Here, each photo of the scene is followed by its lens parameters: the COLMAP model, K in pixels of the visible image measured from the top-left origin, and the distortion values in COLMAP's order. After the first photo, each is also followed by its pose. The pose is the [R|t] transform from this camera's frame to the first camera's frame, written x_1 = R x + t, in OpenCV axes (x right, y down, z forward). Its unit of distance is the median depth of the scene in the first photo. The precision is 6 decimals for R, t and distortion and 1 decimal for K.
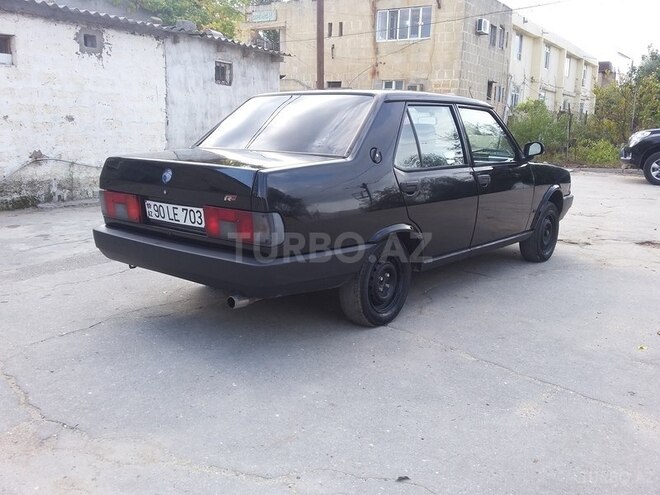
lens RADIAL K [[608.9, 0, 335.8], [0, 608.9, 246.9], [0, 0, 1]] dist [0.088127, -0.170096]
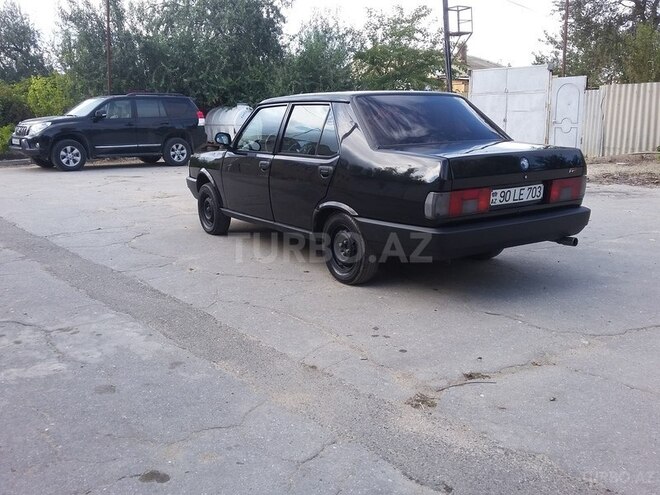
lens RADIAL K [[608.9, 0, 335.8], [0, 608.9, 246.9], [0, 0, 1]] dist [0.088127, -0.170096]
pose [[0.284077, -0.222474, 0.932634, -0.361641], [0.204608, 0.964368, 0.167721, -0.055071], [-0.936716, 0.143178, 0.319475, 0.227337]]
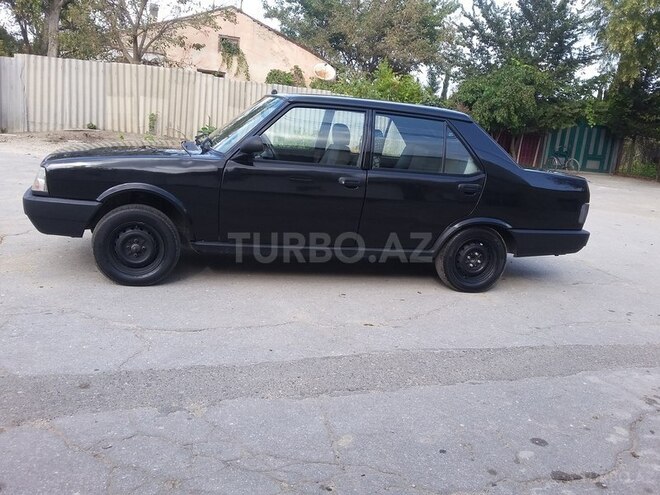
lens RADIAL K [[608.9, 0, 335.8], [0, 608.9, 246.9], [0, 0, 1]] dist [0.088127, -0.170096]
pose [[-0.803573, -0.223670, 0.551582, -0.185695], [-0.002472, 0.927953, 0.372690, -0.133434], [-0.595201, 0.298120, -0.746231, 0.624850]]
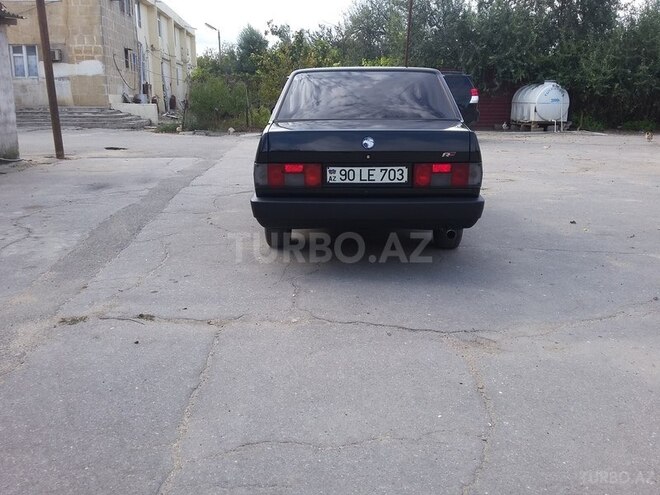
lens RADIAL K [[608.9, 0, 335.8], [0, 608.9, 246.9], [0, 0, 1]] dist [0.088127, -0.170096]
pose [[0.787527, -0.164600, 0.593892, -0.244937], [0.134582, 0.986347, 0.094908, -0.008736], [-0.601405, 0.005184, 0.798927, 0.021379]]
